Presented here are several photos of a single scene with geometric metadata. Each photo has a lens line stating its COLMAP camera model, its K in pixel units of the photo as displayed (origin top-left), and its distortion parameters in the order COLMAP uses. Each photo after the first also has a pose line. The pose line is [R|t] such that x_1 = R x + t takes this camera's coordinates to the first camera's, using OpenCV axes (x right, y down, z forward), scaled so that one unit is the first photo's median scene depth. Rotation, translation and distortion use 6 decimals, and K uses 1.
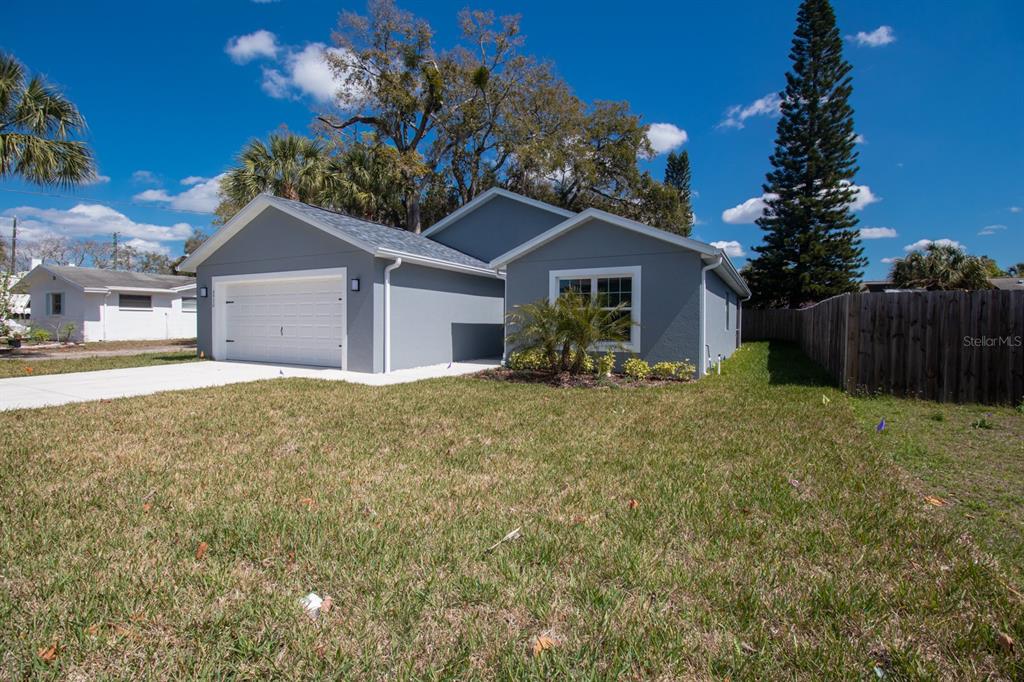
lens RADIAL K [[474.1, 0, 513.0], [0, 474.1, 337.7], [0, 0, 1]] dist [-0.003204, -0.010263]
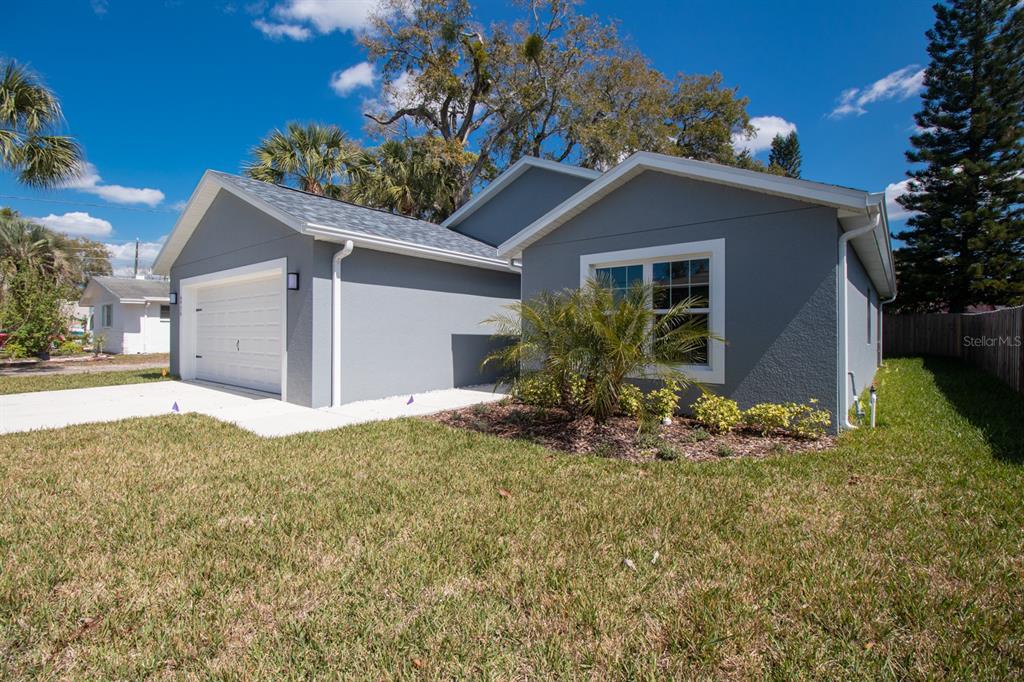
lens RADIAL K [[474.1, 0, 511.0], [0, 474.1, 335.8], [0, 0, 1]] dist [-0.003204, -0.010263]
pose [[0.981619, -0.001972, -0.190839, 0.068890], [-0.002967, 0.999668, -0.025593, -0.007345], [0.190826, 0.025689, 0.981288, 0.211043]]
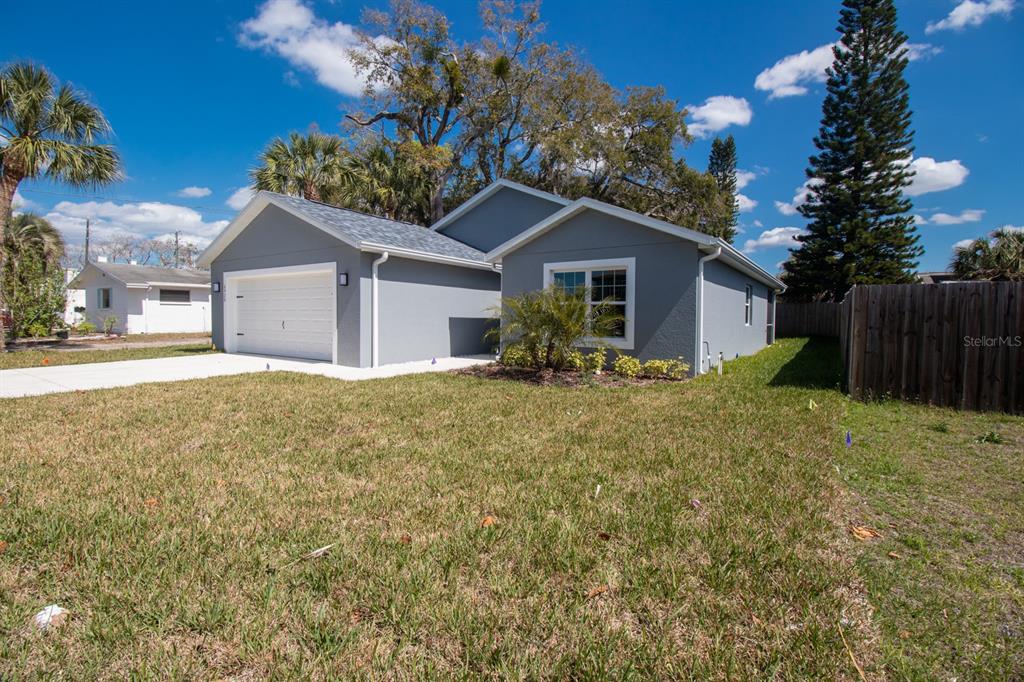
lens RADIAL K [[474.1, 0, 512.2], [0, 474.1, 336.9], [0, 0, 1]] dist [-0.003204, -0.010263]
pose [[0.995081, 0.006125, -0.098880, 0.069637], [-0.004948, 0.999914, 0.012144, -0.002025], [0.098946, -0.011595, 0.995025, 0.020185]]
